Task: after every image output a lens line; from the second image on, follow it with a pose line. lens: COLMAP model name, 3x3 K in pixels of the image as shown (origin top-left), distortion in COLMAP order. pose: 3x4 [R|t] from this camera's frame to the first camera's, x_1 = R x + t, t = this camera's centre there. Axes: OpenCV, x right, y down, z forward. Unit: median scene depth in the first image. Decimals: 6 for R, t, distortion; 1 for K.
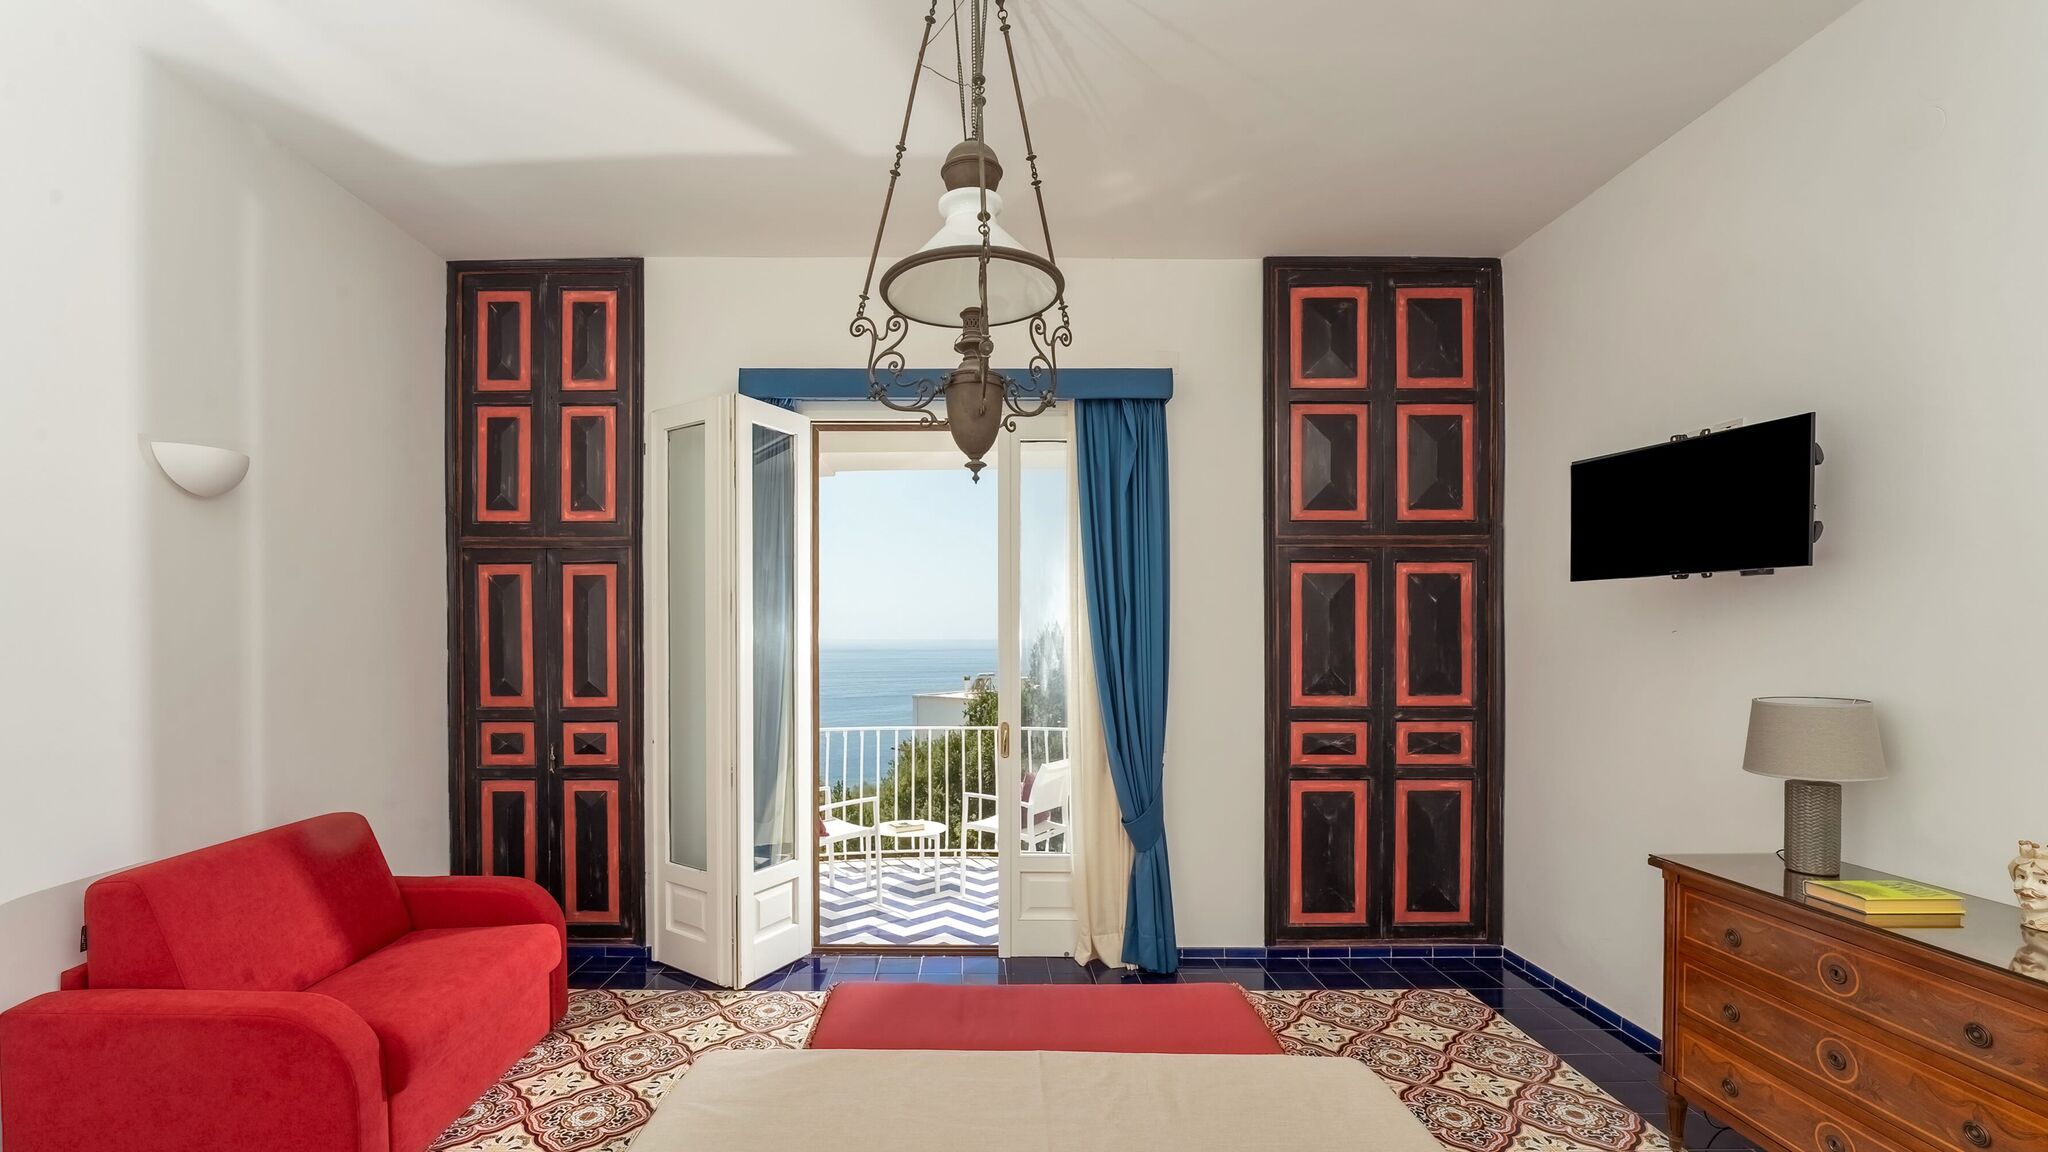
lens RADIAL K [[863.0, 0, 949.1], [0, 863.0, 642.9], [0, 0, 1]] dist [-0.027946, 0.001883]
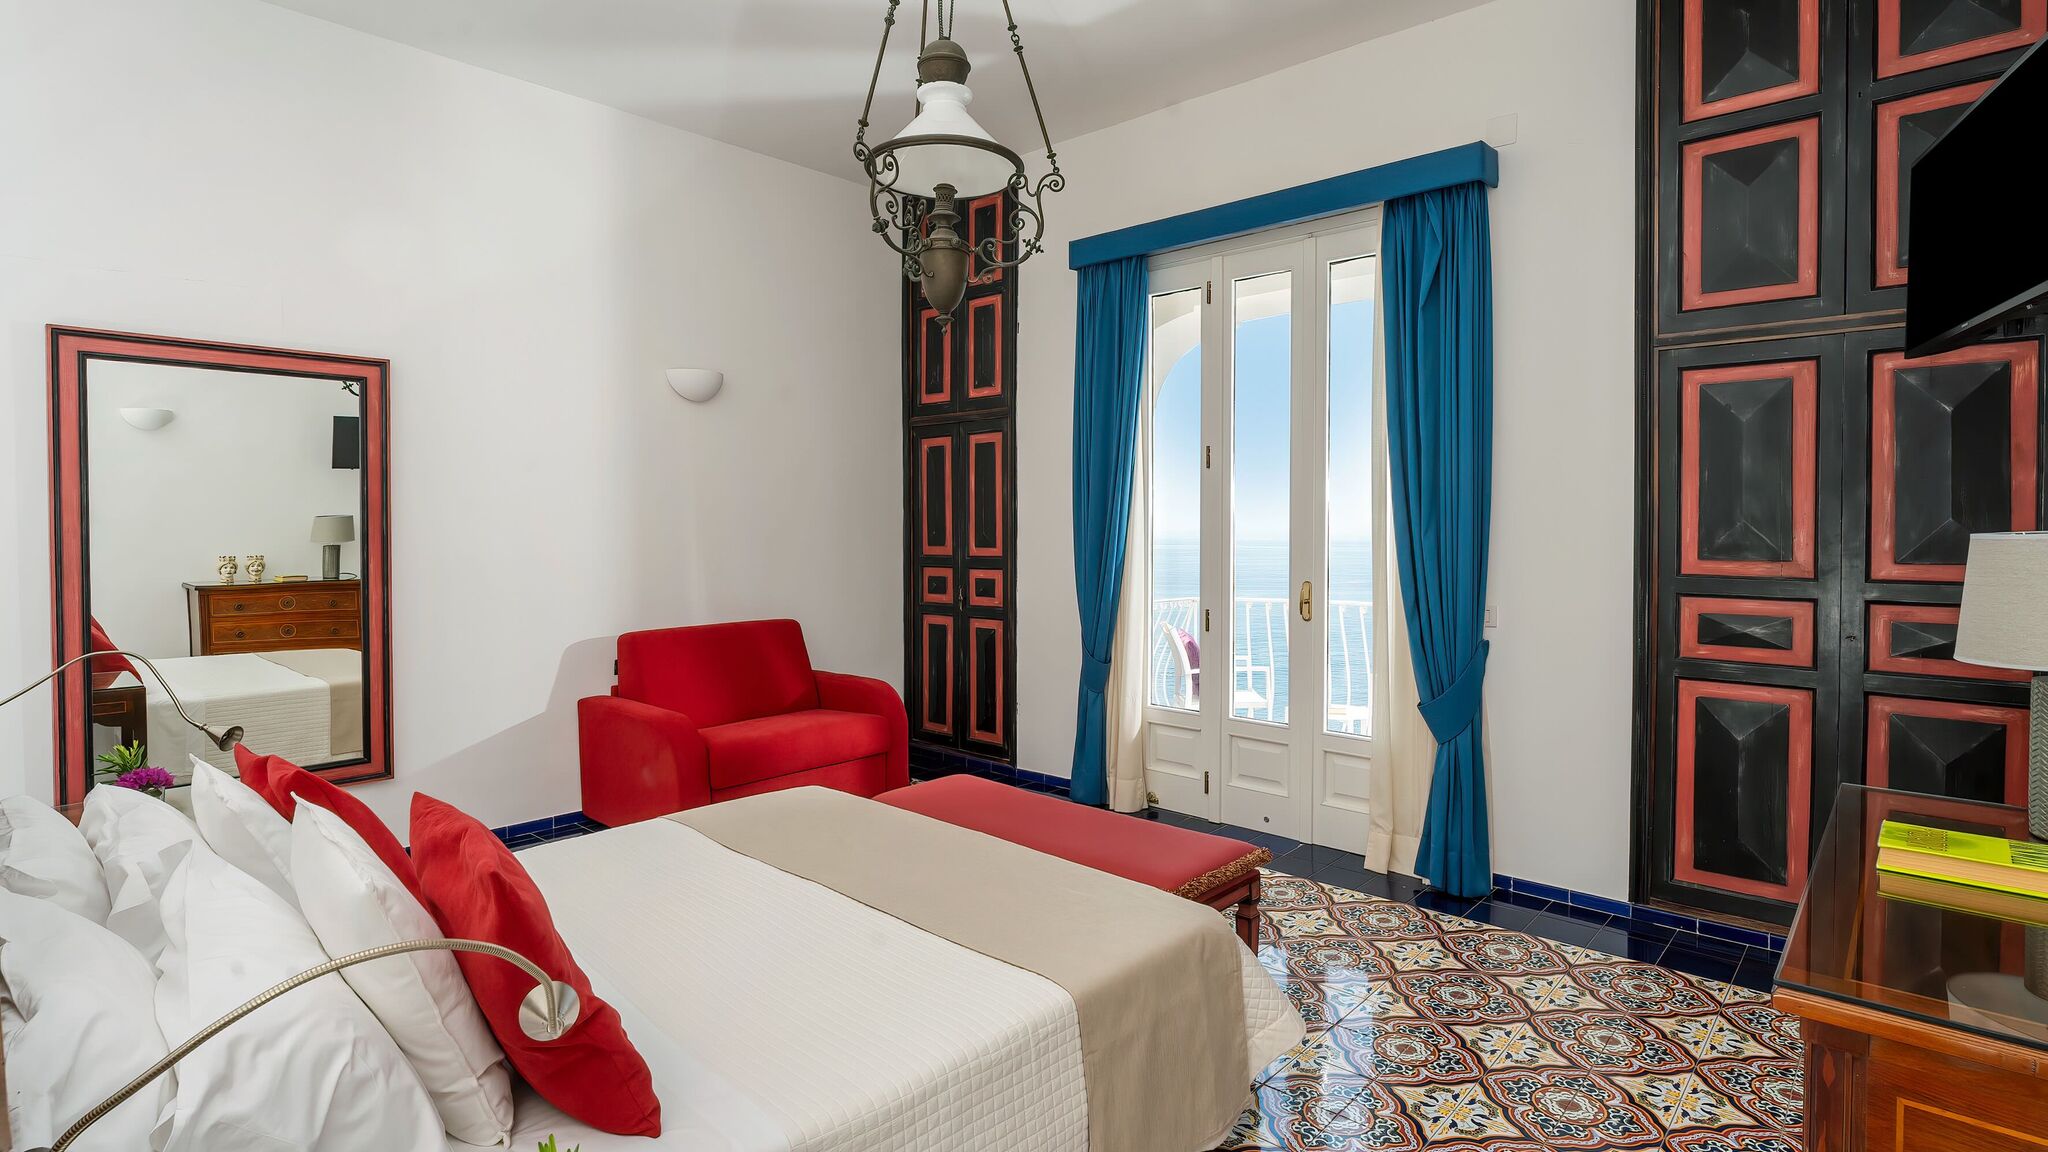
lens RADIAL K [[984.2, 0, 1014.3], [0, 984.2, 548.8], [0, 0, 1]] dist [-0.020455, 0.000672]
pose [[0.742731, 0.017842, -0.669352, 0.531621], [-0.008088, 0.999811, 0.017675, 0.043267], [0.669541, -0.007714, 0.742735, 0.036247]]
